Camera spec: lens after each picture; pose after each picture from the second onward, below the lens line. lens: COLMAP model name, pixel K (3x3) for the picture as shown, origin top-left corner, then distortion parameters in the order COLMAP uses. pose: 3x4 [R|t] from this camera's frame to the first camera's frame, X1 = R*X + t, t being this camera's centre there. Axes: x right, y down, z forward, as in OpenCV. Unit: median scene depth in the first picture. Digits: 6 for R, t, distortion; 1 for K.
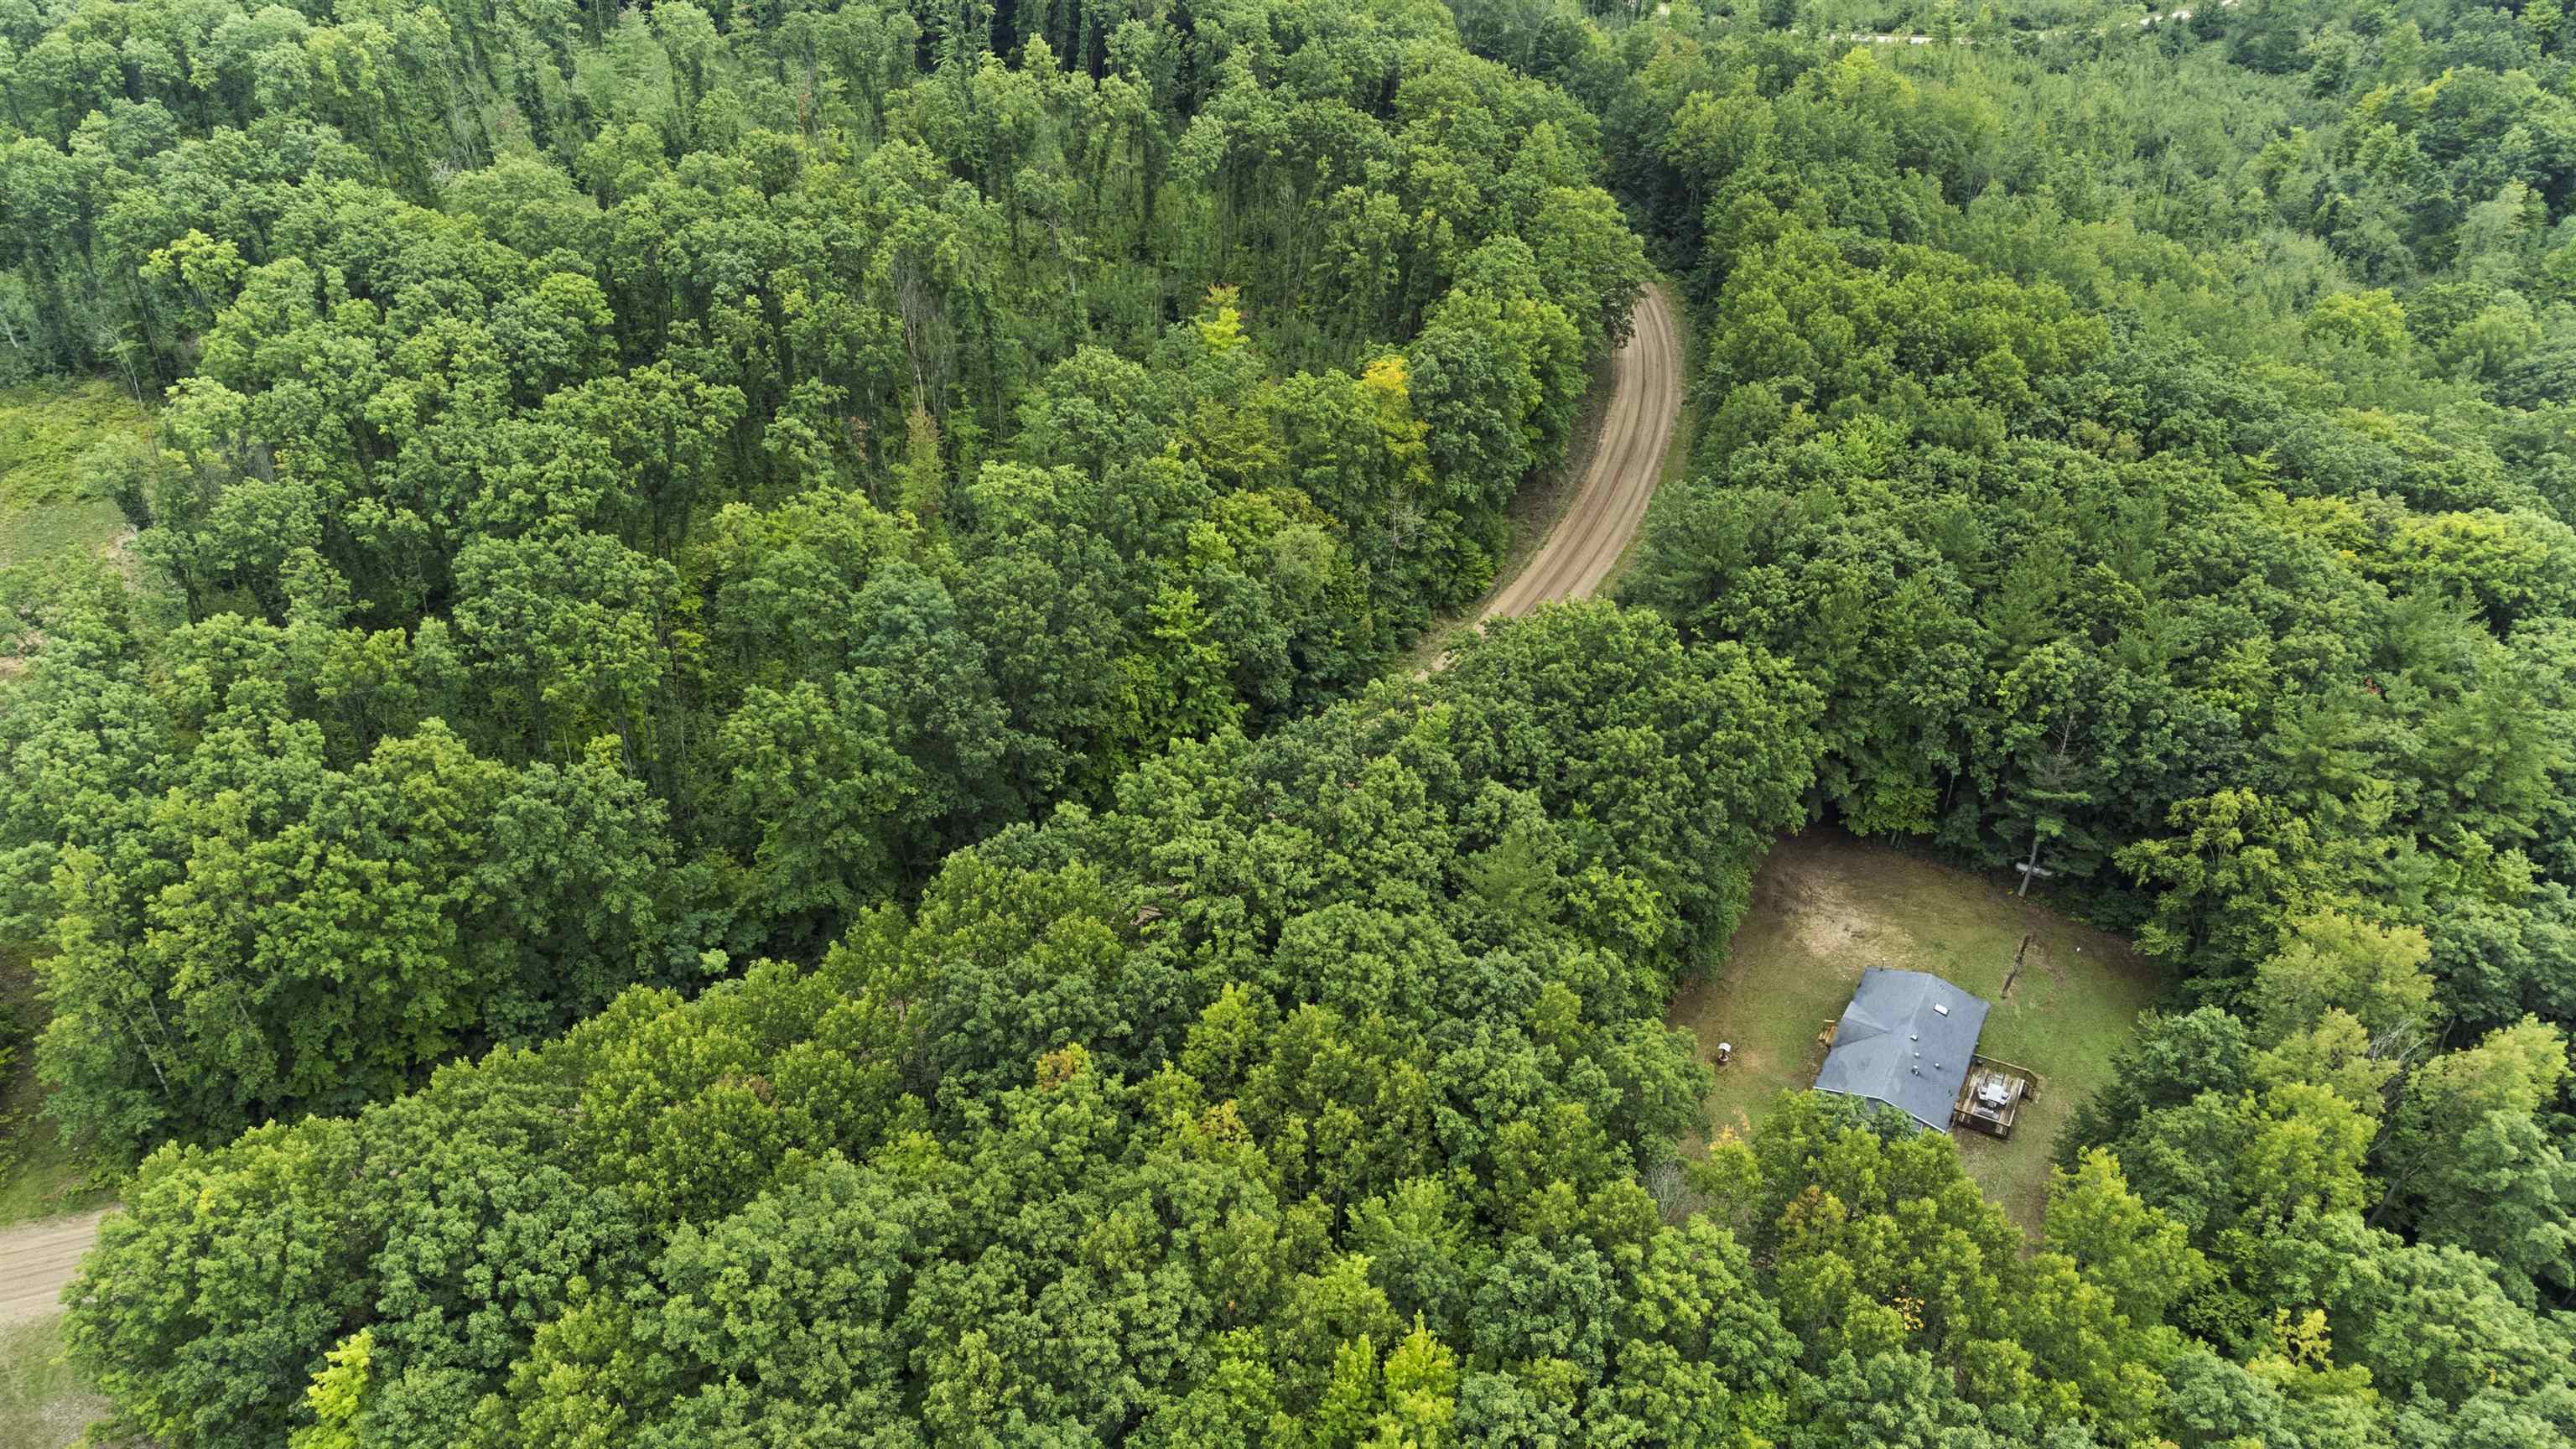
lens RADIAL K [[1871.2, 0, 1285.4], [0, 1871.2, 673.3], [0, 0, 1]] dist [0.009977, 0.097844]
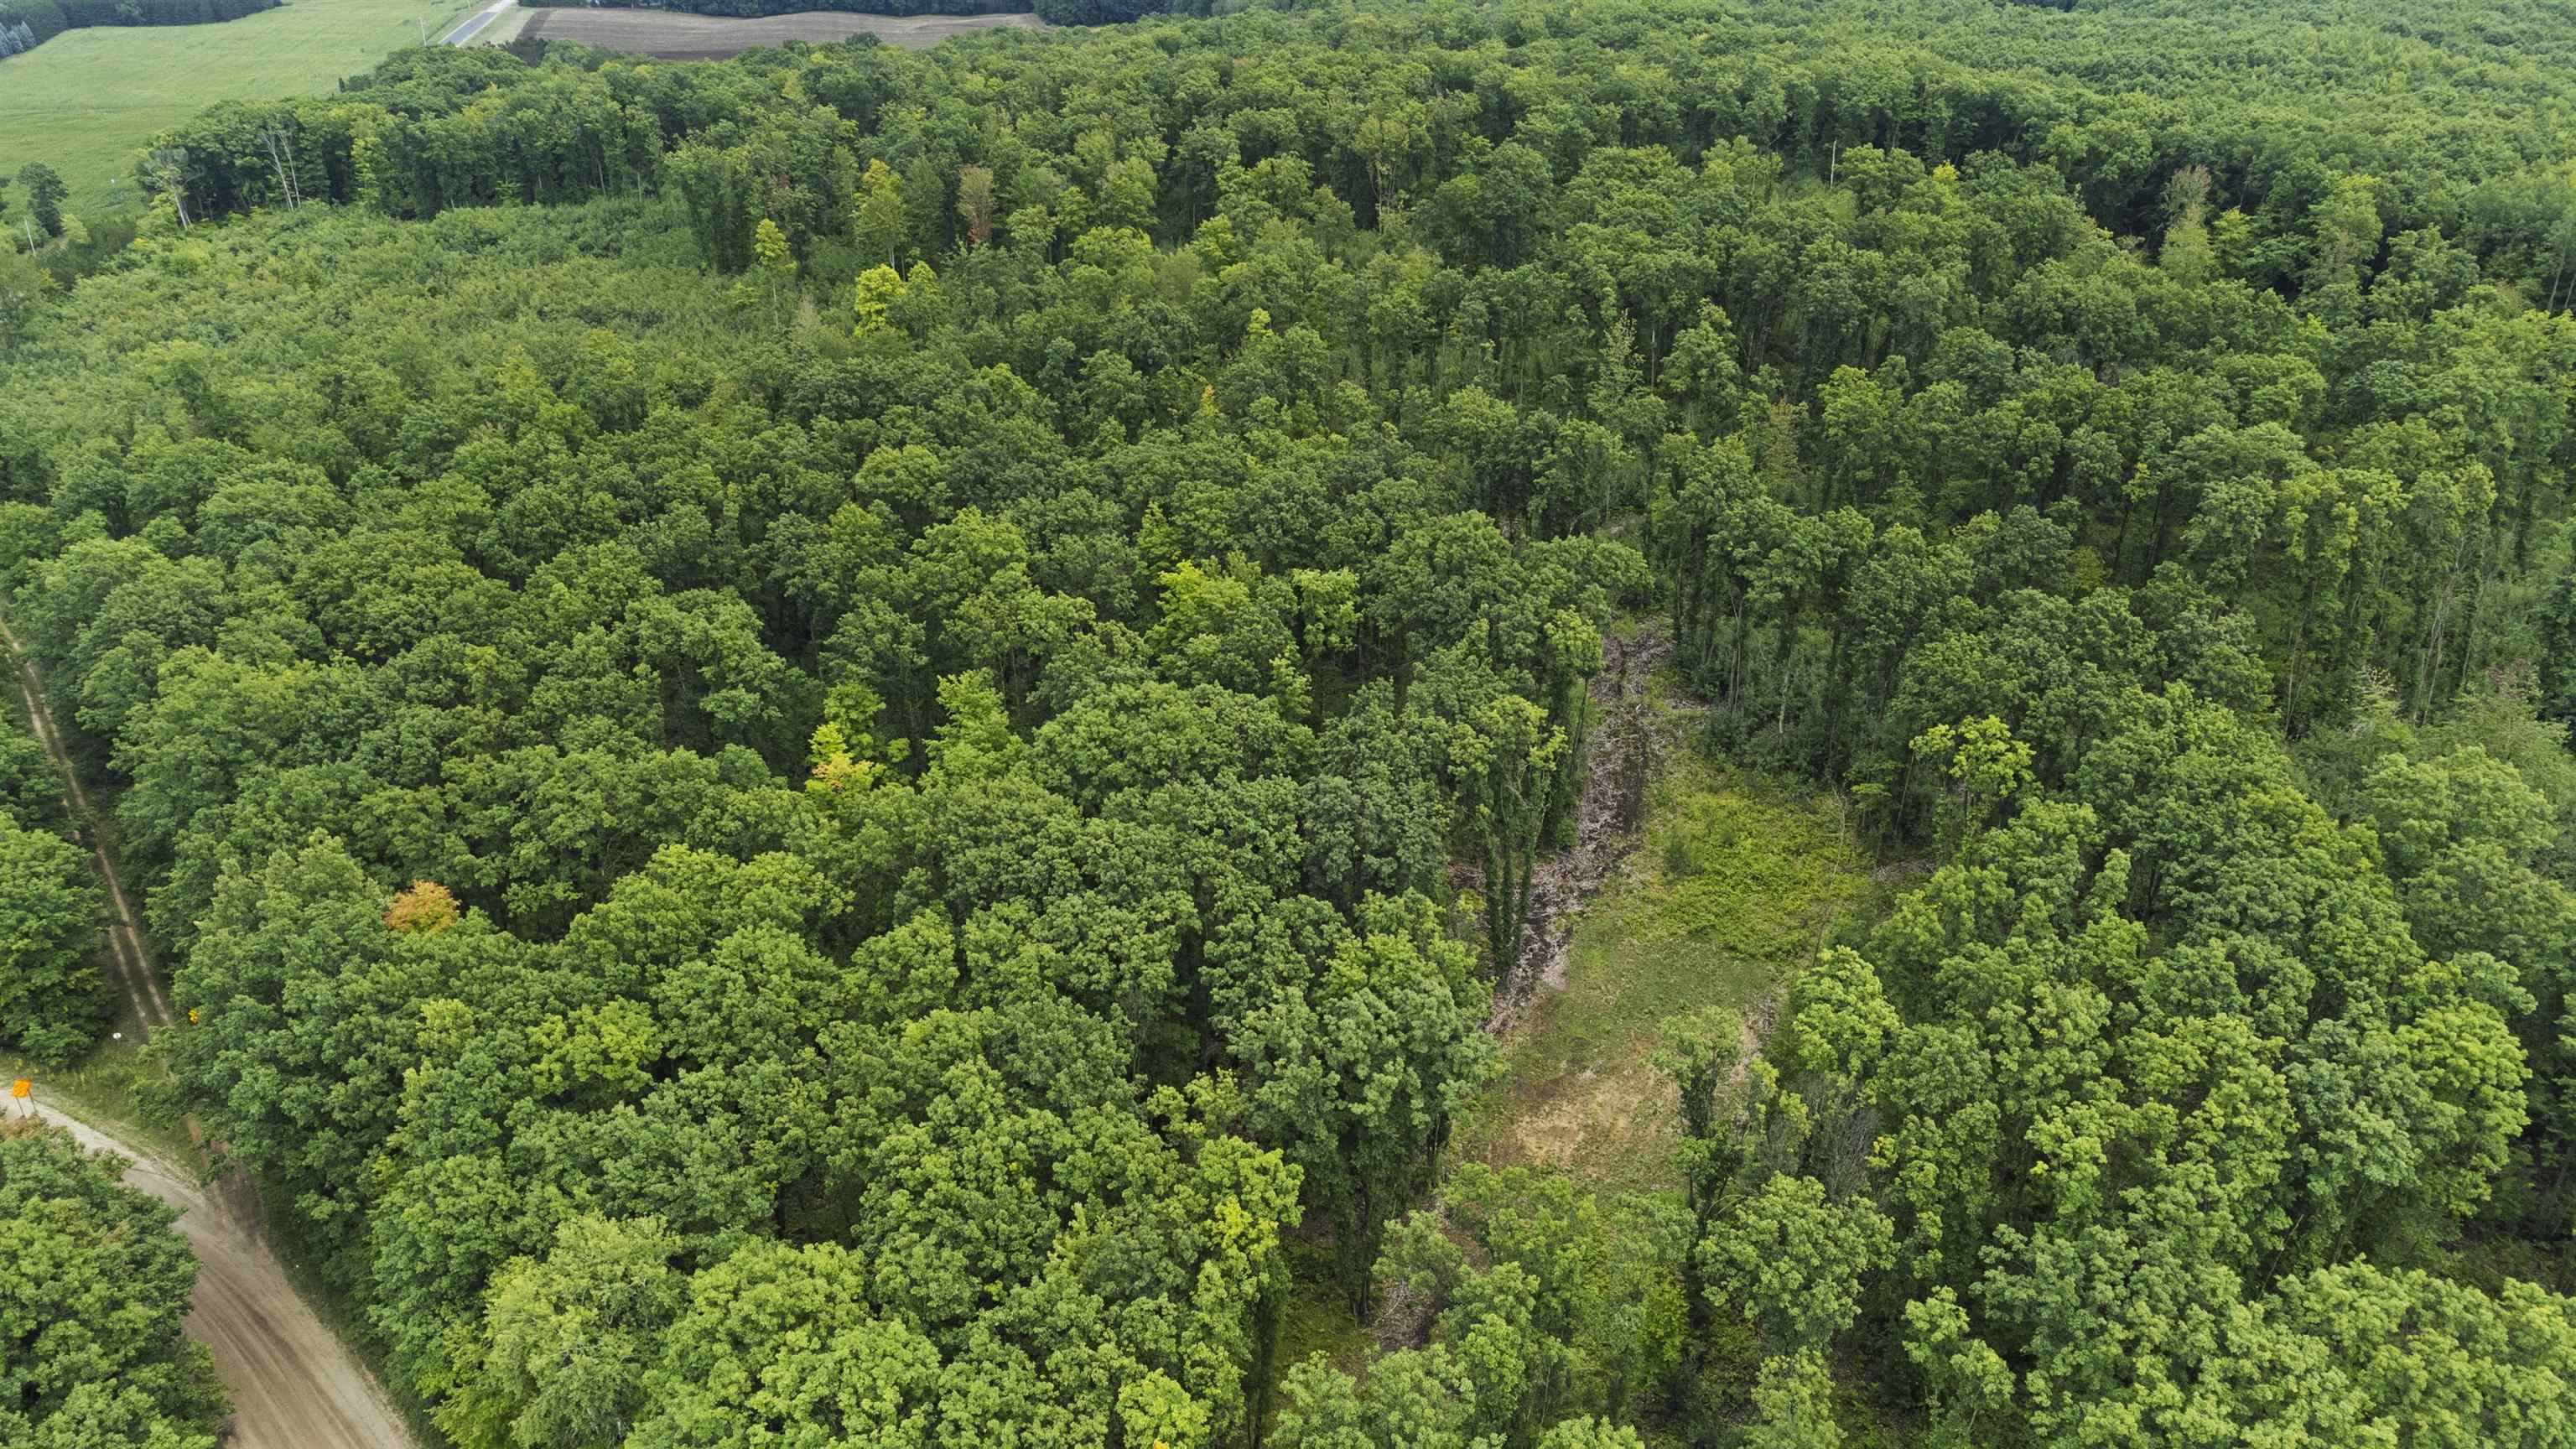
lens RADIAL K [[1790.7, 0, 1286.3], [0, 1790.7, 584.6], [0, 0, 1]] dist [0.003739, 0.041570]
pose [[0.530302, 0.338512, -0.777297, -0.196971], [-0.450061, 0.889382, 0.080276, -0.226120], [0.718488, 0.307261, 0.623992, 0.356350]]
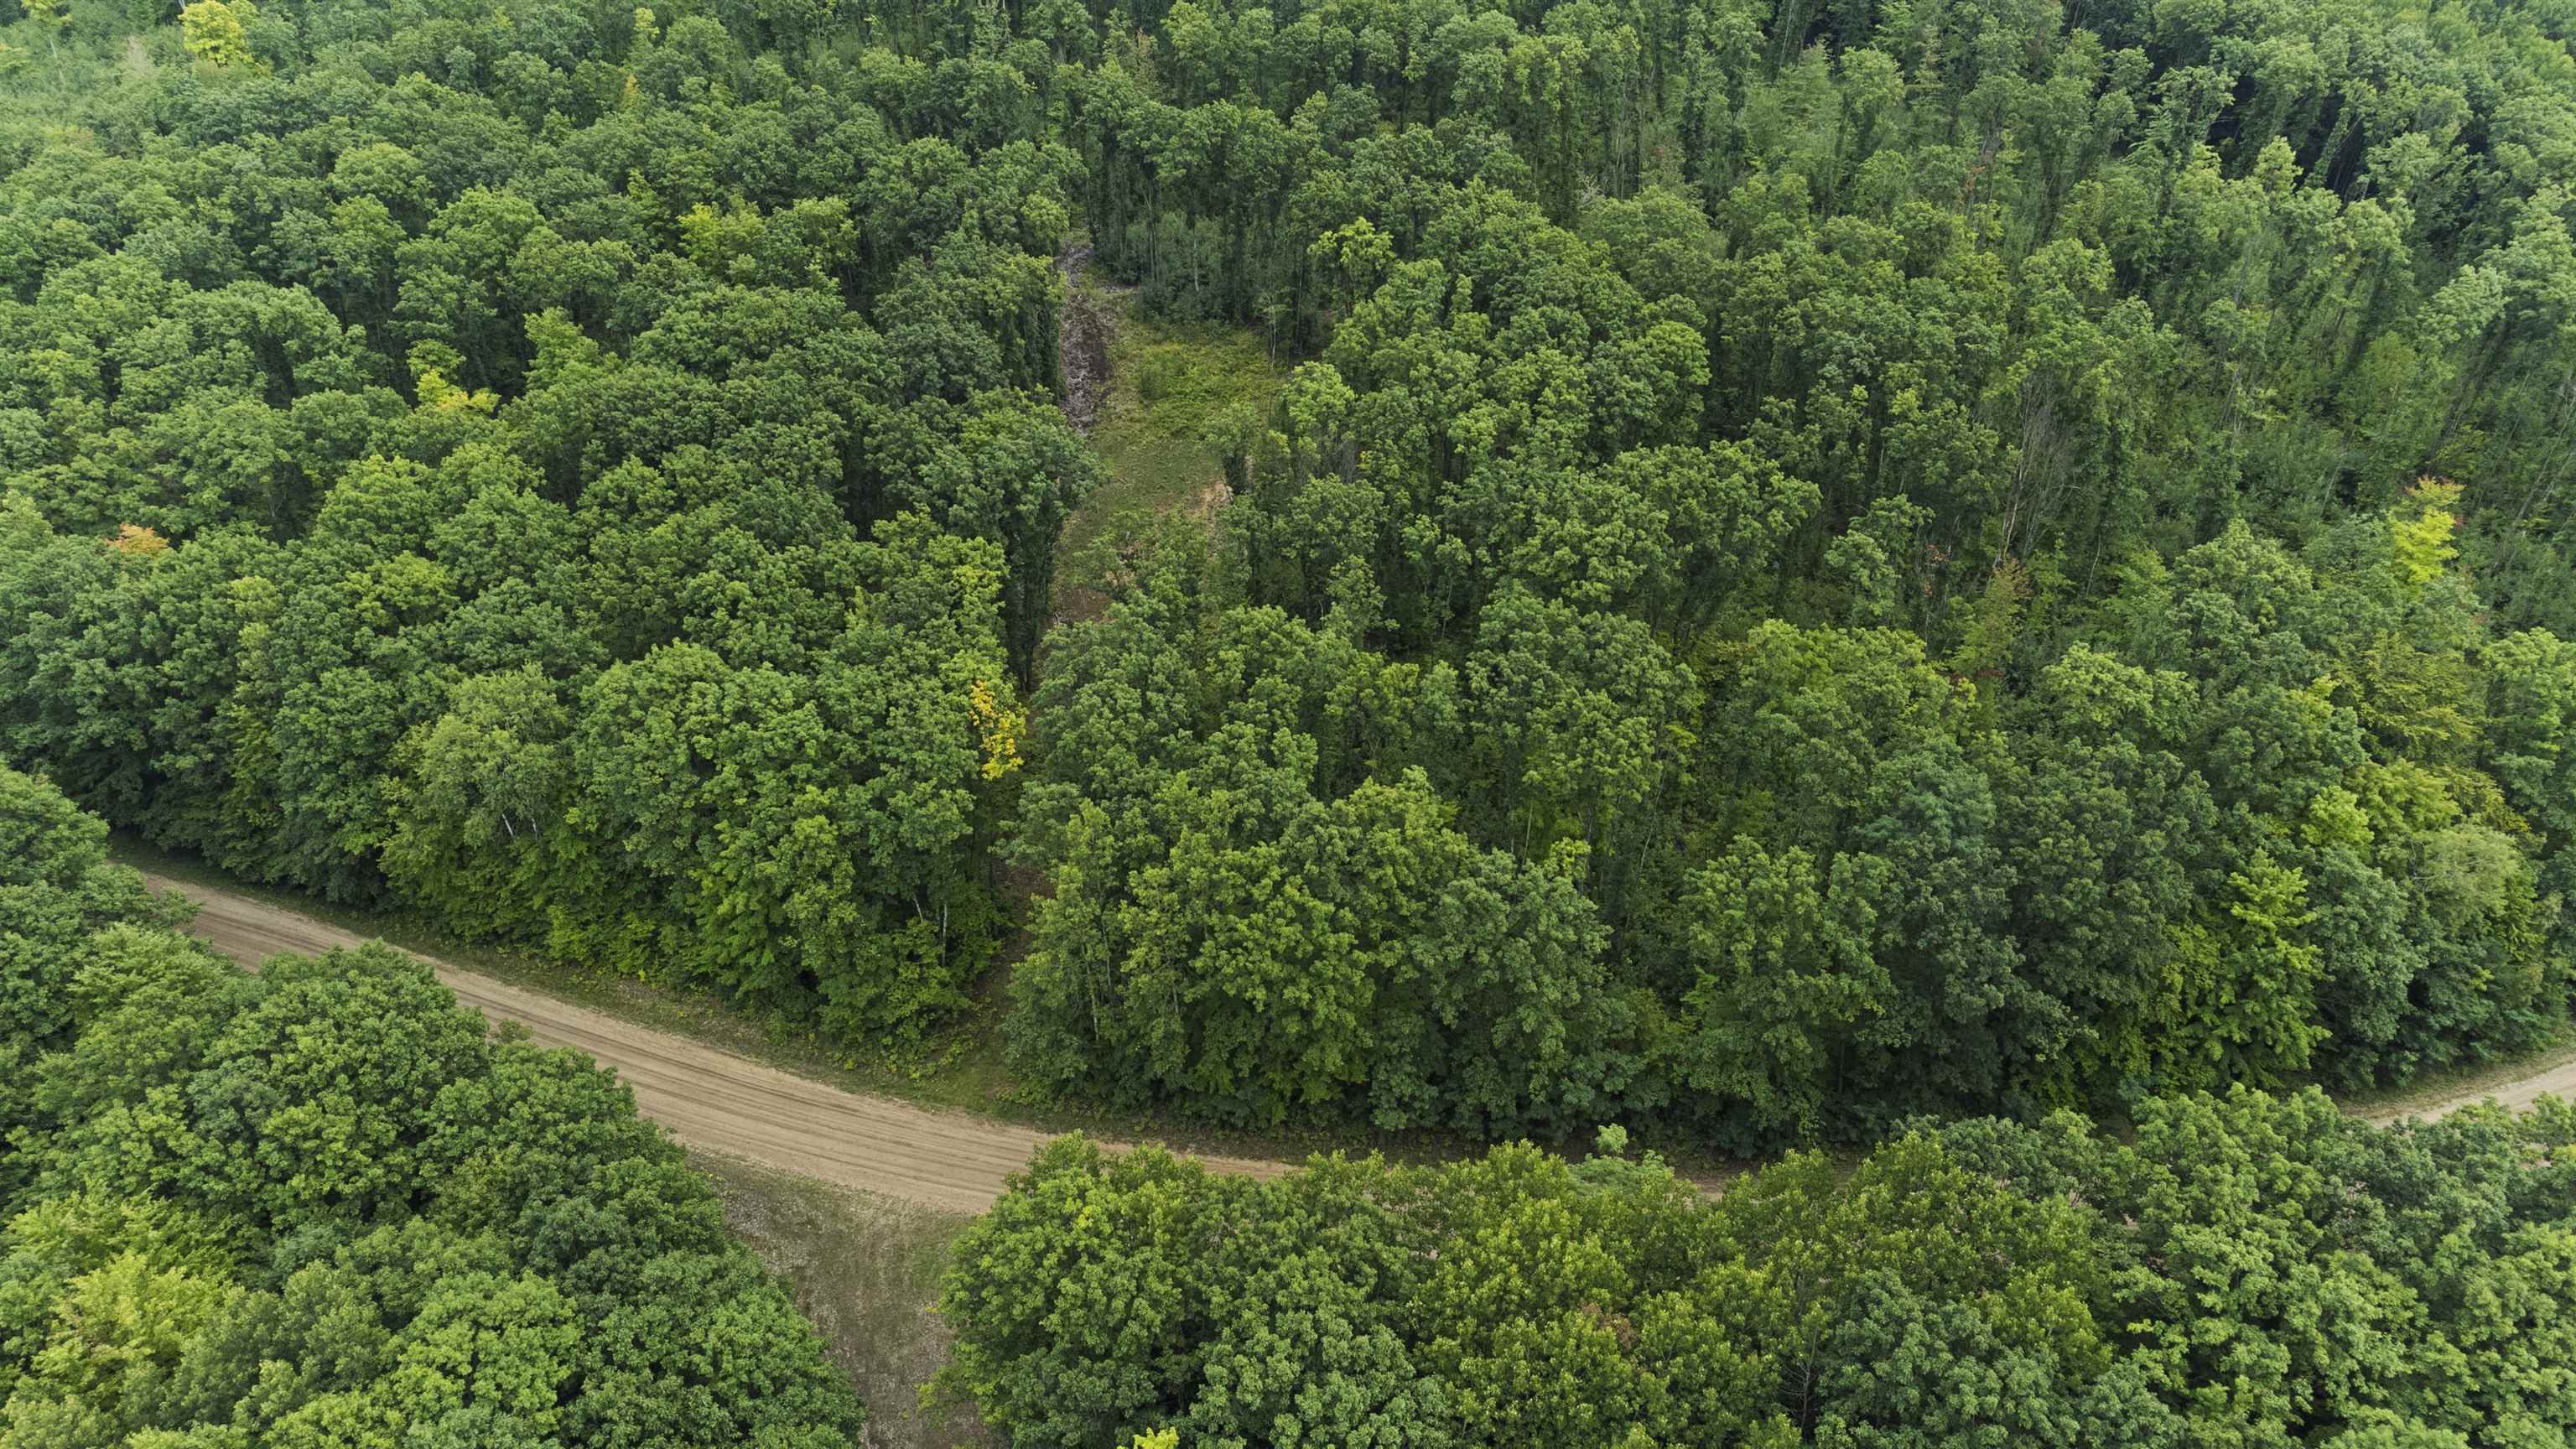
lens RADIAL K [[1925.8, 0, 1289.3], [0, 1925.8, 636.2], [0, 0, 1]] dist [0.001963, 0.071545]
pose [[0.840018, 0.277125, -0.466446, -0.054862], [-0.291694, 0.955571, 0.042414, -0.050334], [0.457476, 0.100431, 0.883532, 0.077427]]
